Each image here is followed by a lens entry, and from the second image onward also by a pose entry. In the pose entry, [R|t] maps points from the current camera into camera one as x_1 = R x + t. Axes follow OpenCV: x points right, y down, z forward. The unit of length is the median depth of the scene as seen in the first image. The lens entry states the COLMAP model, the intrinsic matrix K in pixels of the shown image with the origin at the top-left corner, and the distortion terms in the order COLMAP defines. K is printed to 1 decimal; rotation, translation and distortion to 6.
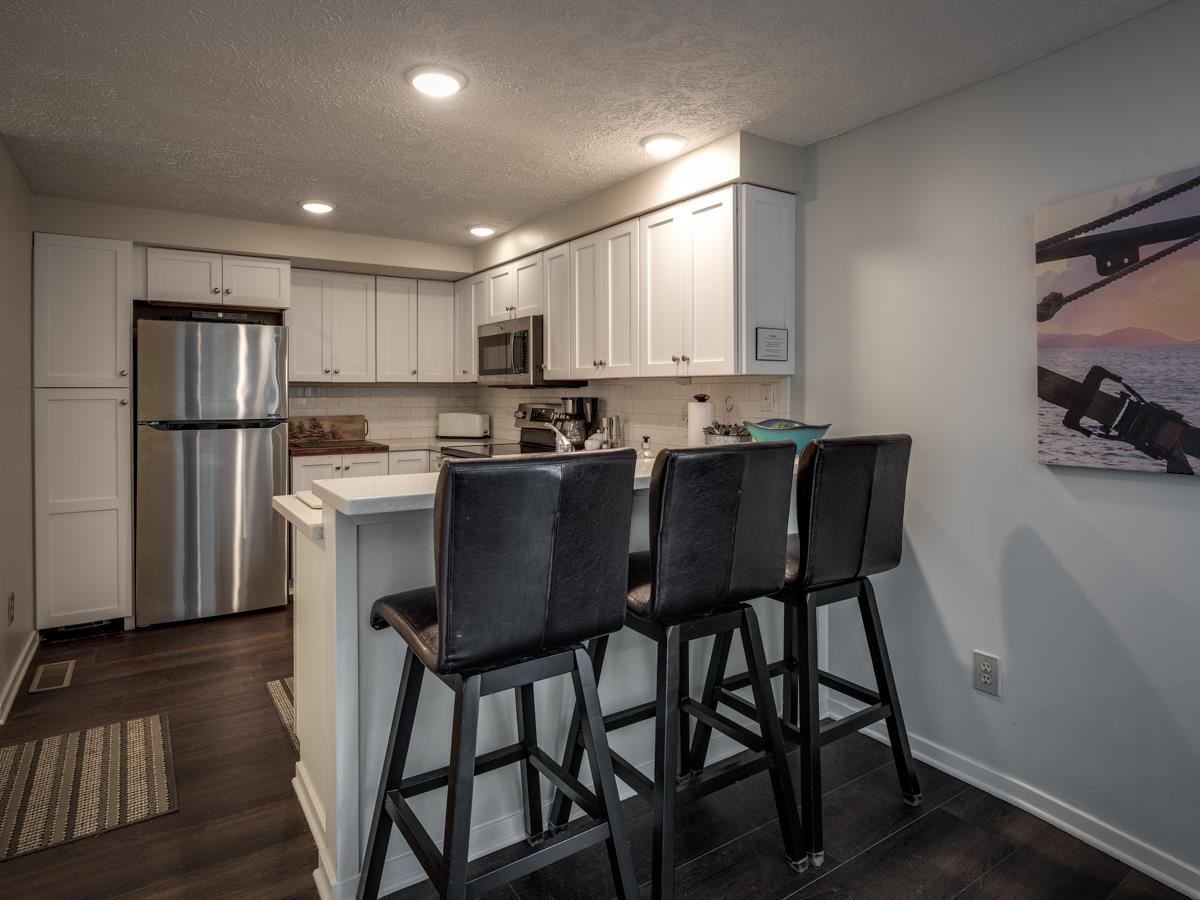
lens RADIAL K [[695.1, 0, 635.0], [0, 695.1, 395.6], [0, 0, 1]] dist [0.003463, 0.000910]
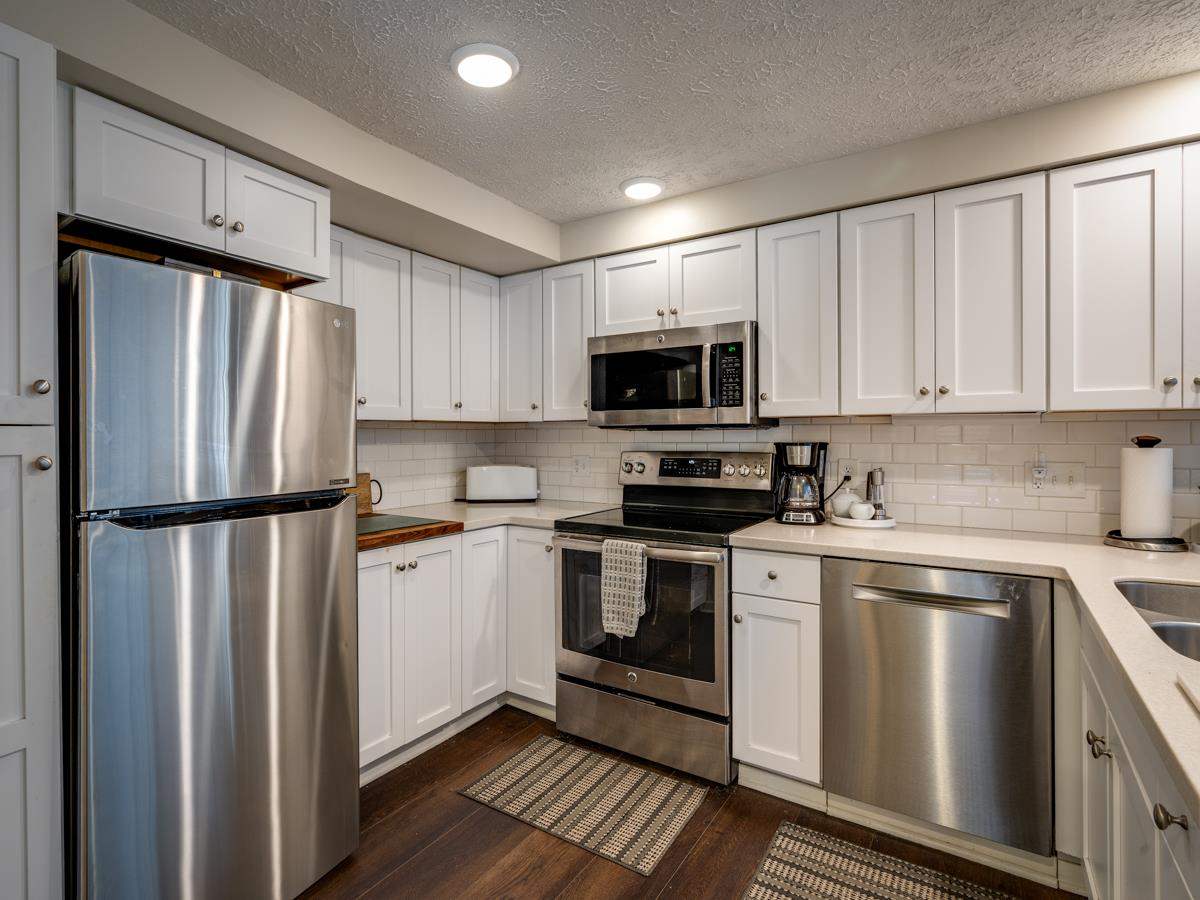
lens RADIAL K [[613.9, 0, 596.8], [0, 613.9, 437.9], [0, 0, 1]] dist [0.004414, -0.000367]
pose [[0.927155, -0.004623, 0.374648, -0.484177], [0.005848, 0.999981, -0.002133, -0.001620], [-0.374631, 0.004169, 0.927165, 0.482811]]
